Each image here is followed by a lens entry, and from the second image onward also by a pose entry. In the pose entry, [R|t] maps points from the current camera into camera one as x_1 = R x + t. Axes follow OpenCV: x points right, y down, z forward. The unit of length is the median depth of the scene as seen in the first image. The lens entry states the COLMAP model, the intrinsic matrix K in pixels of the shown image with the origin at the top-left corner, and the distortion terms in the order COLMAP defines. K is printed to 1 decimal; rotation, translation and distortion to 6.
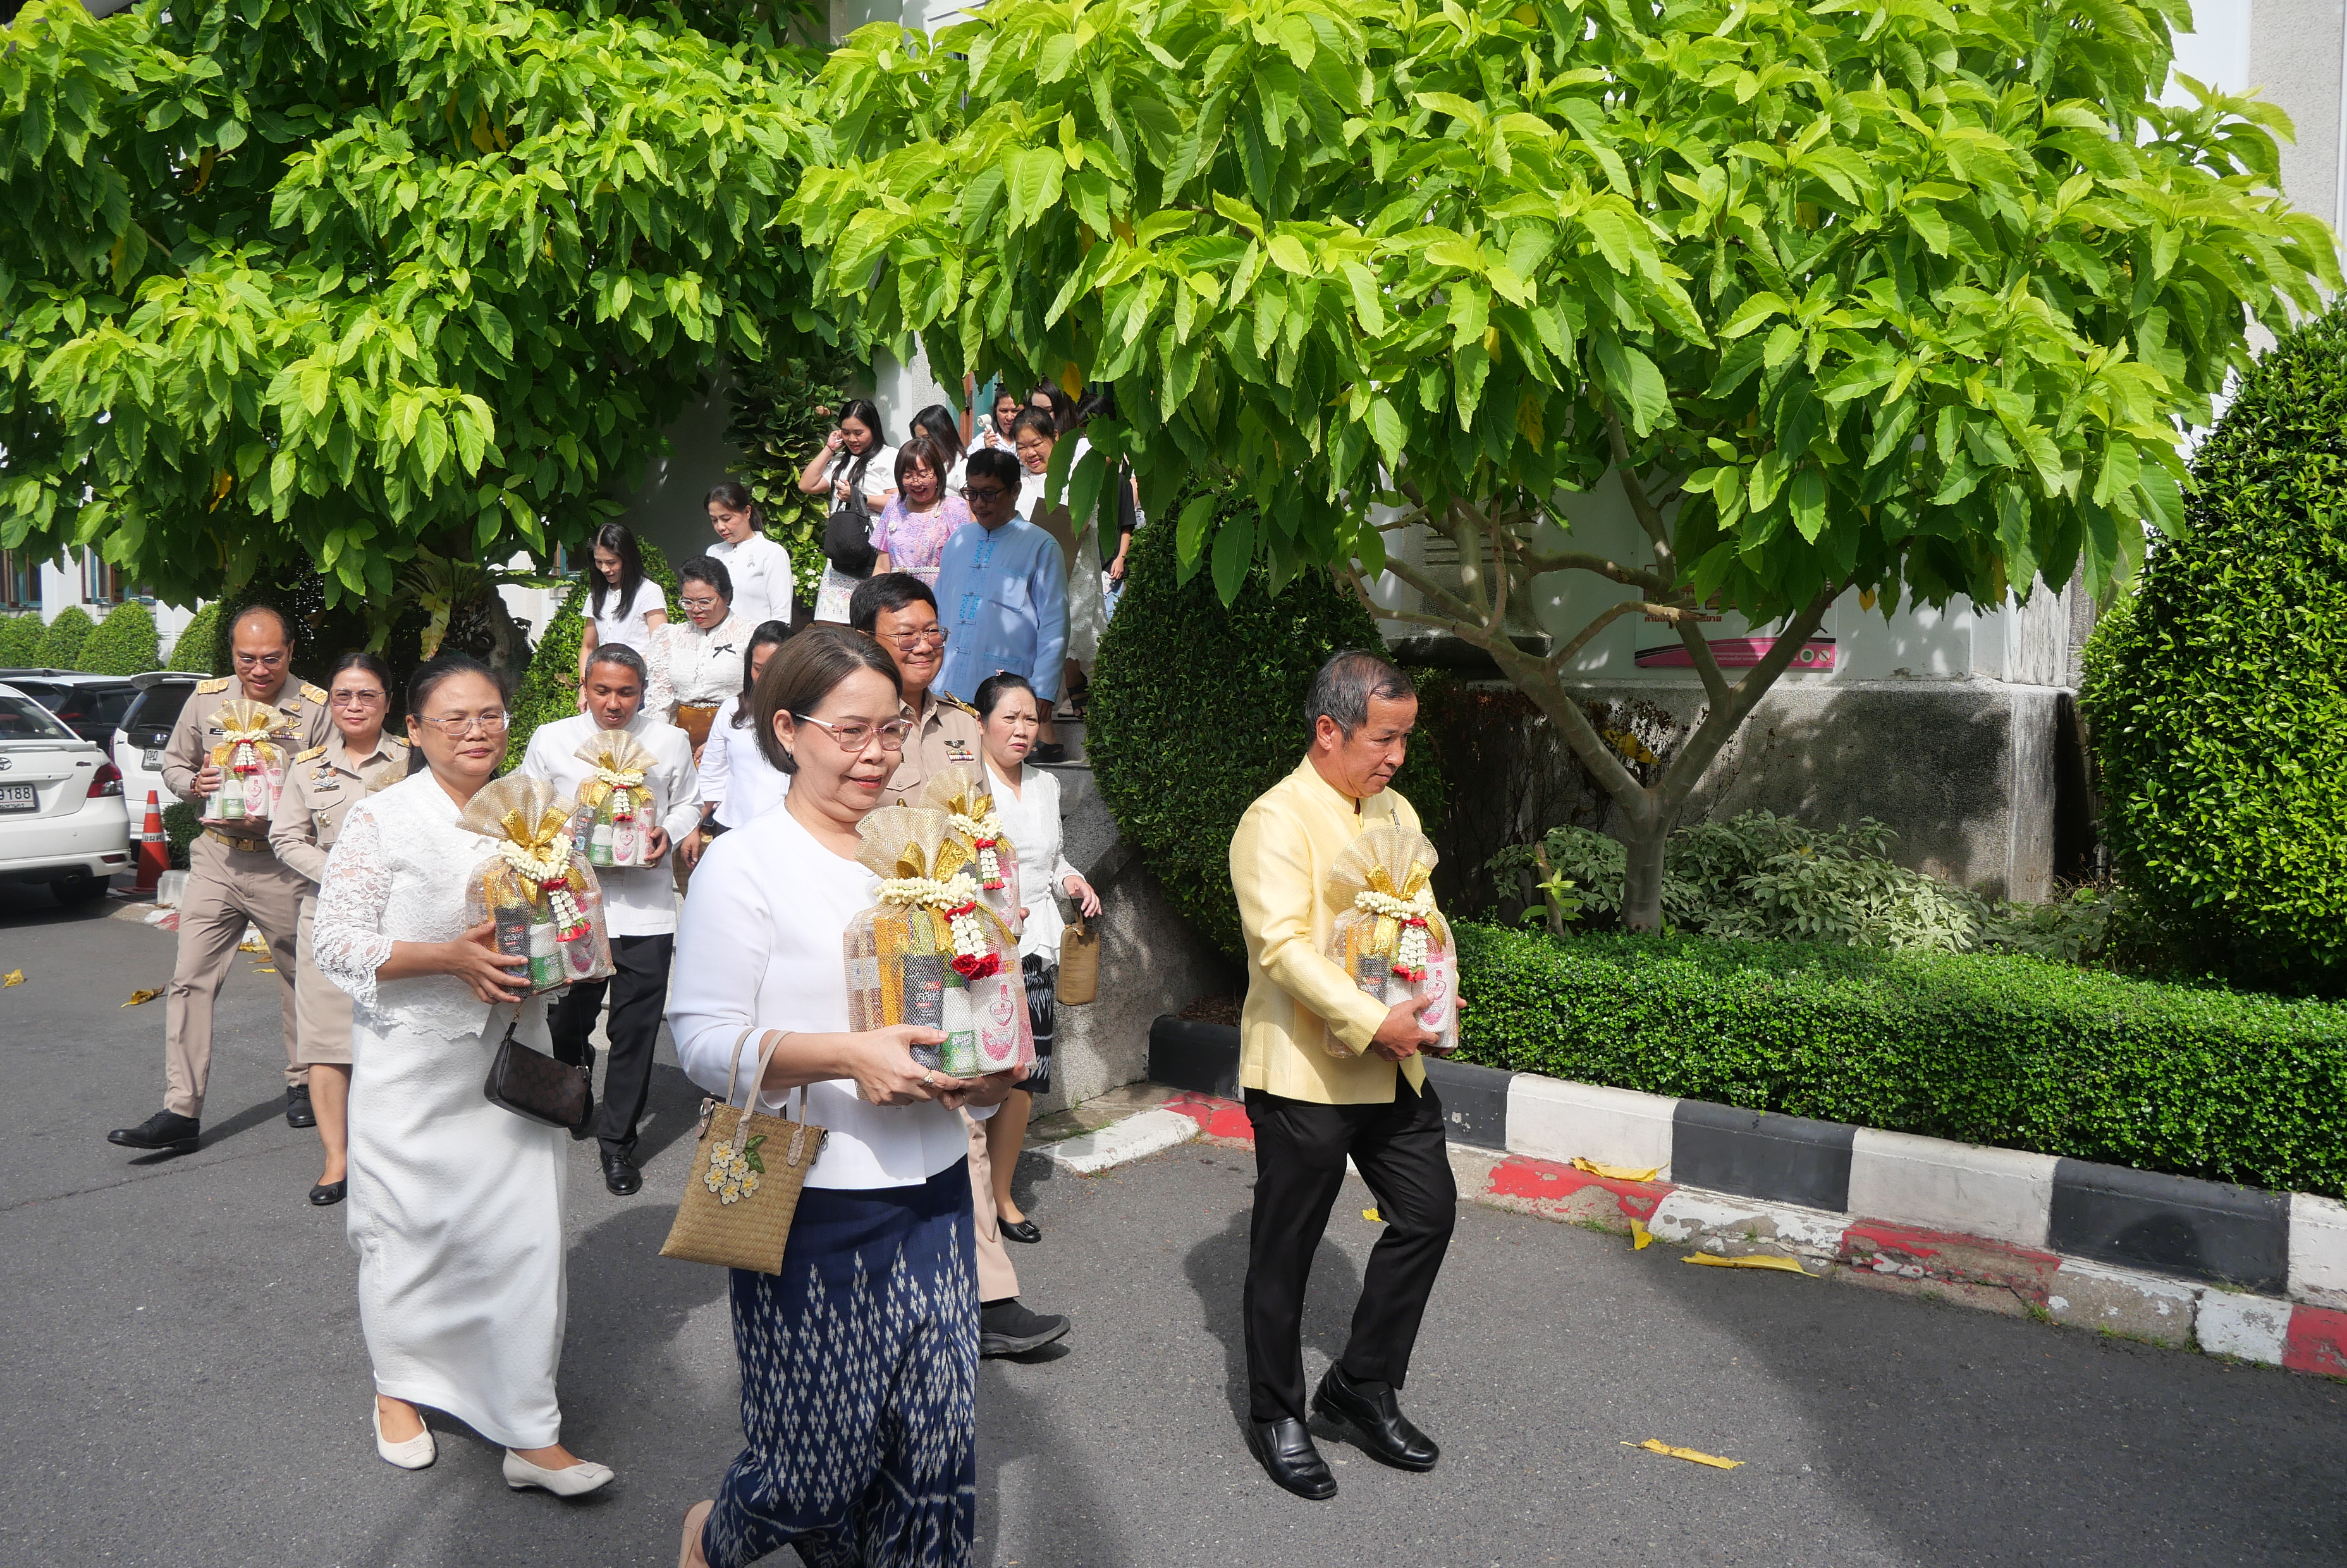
lens RADIAL K [[1745.8, 0, 1146.3], [0, 1745.8, 752.5], [0, 0, 1]] dist [-0.029220, 0.009138]
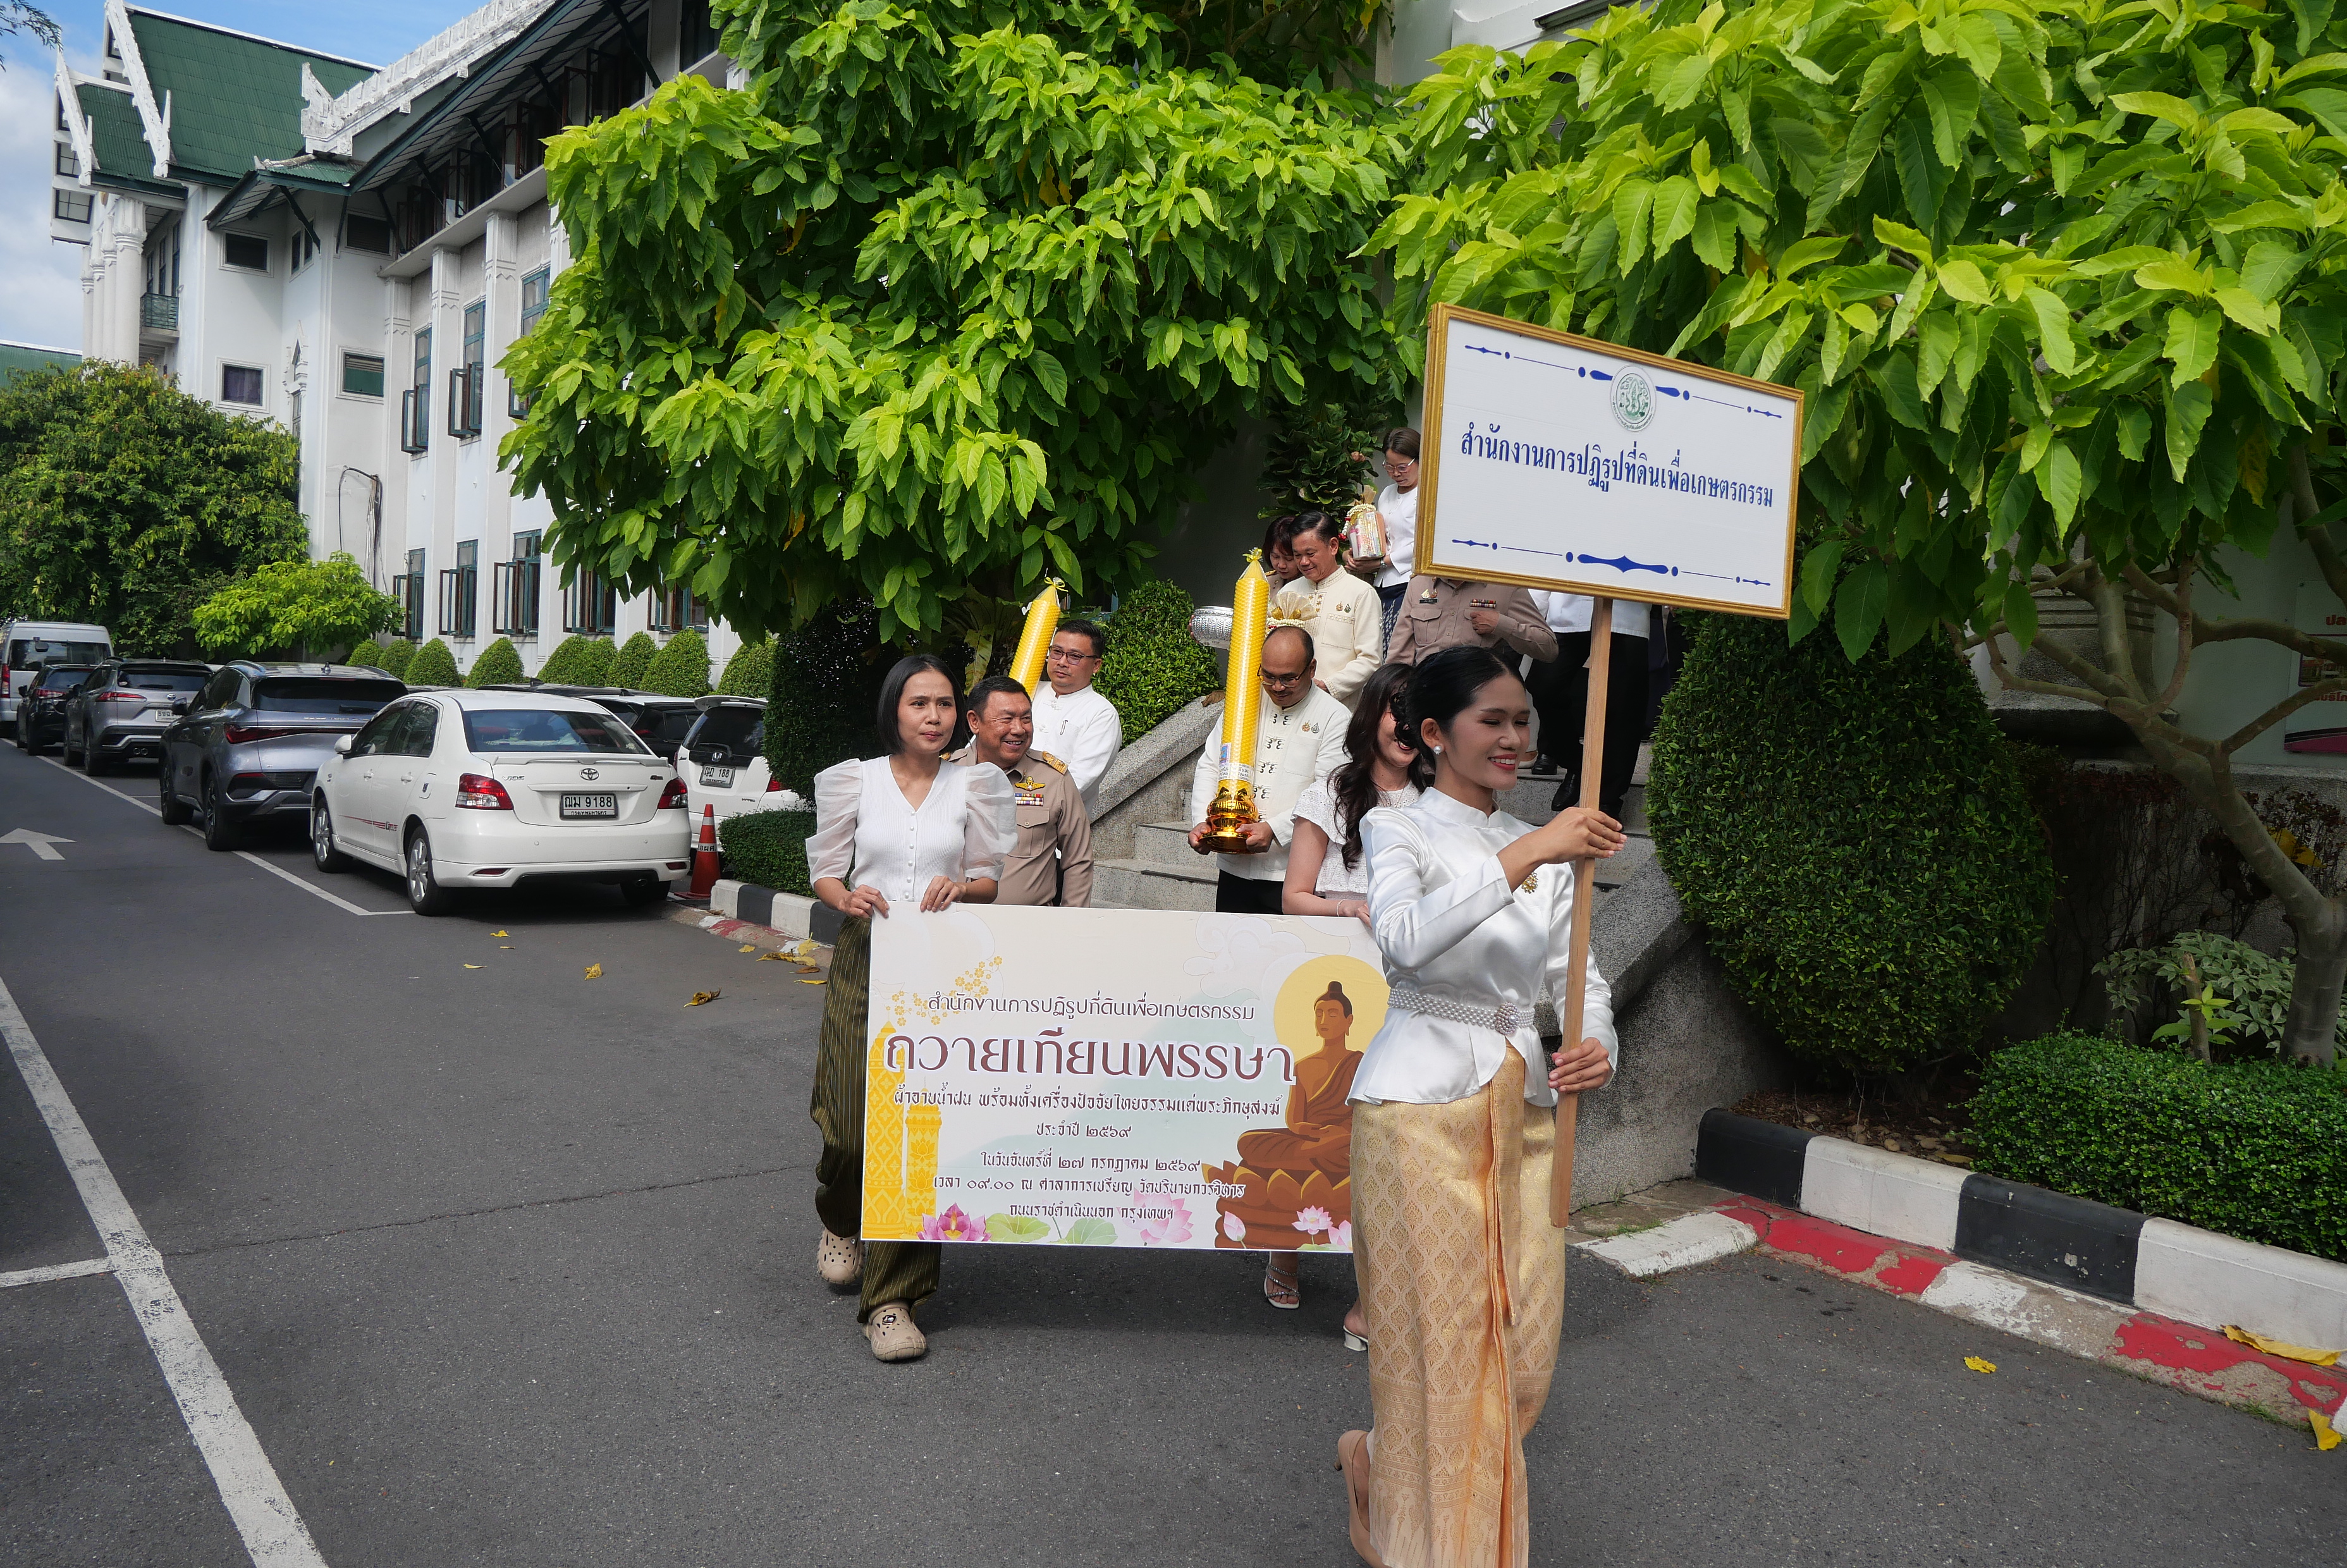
lens RADIAL K [[1683.7, 0, 1076.5], [0, 1683.7, 735.4], [0, 0, 1]] dist [-0.032782, 0.029155]
pose [[0.964740, 0.041381, -0.259932, -0.096619], [-0.048554, 0.998595, -0.021236, -0.011553], [0.258688, 0.033108, 0.965393, 0.052216]]
